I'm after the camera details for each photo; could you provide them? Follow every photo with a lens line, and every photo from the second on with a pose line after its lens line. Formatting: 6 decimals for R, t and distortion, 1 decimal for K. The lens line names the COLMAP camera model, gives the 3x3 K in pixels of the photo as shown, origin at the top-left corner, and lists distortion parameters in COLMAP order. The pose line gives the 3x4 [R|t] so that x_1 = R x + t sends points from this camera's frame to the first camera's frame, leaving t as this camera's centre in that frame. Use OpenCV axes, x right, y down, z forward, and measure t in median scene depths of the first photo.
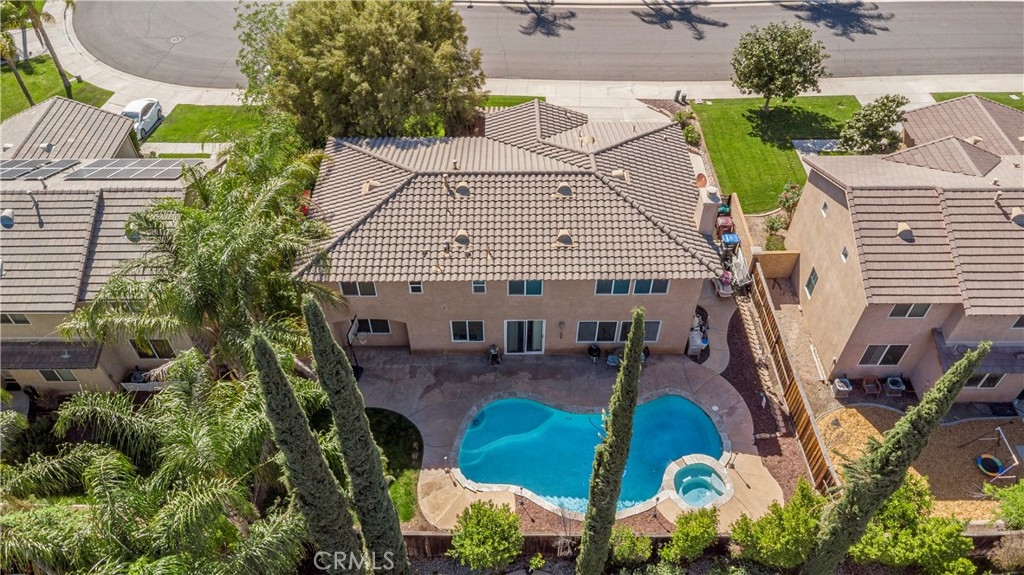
lens RADIAL K [[742.6, 0, 512.0], [0, 742.6, 287.5], [0, 0, 1]] dist [0.007624, -0.000844]
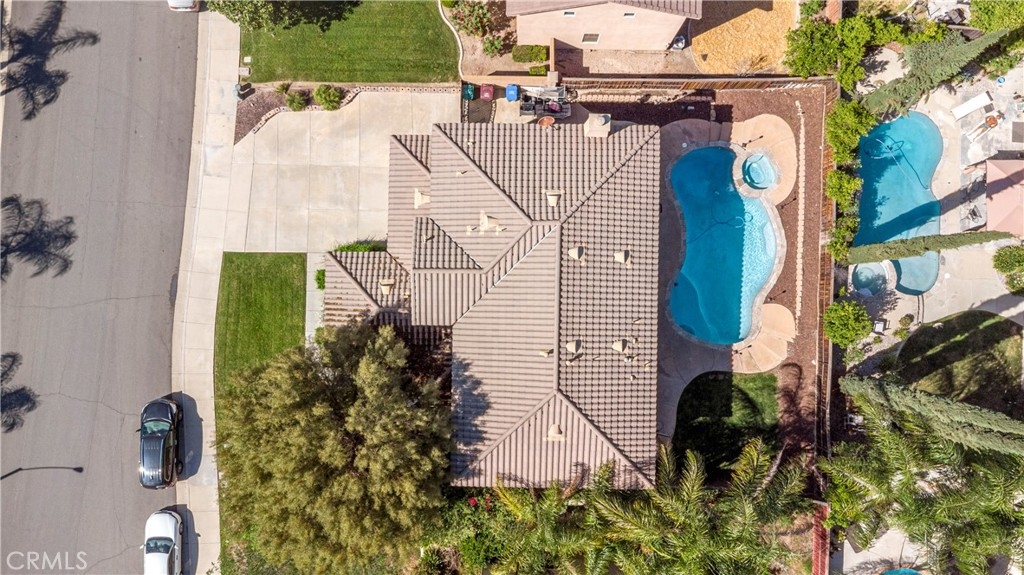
lens RADIAL K [[742.6, 0, 512.0], [0, 742.6, 287.5], [0, 0, 1]] dist [0.007624, -0.000844]
pose [[0.025377, -0.999560, 0.015385, 0.000690], [0.728913, 0.029034, 0.683990, -0.947216], [-0.684136, -0.006143, 0.729329, 0.273841]]
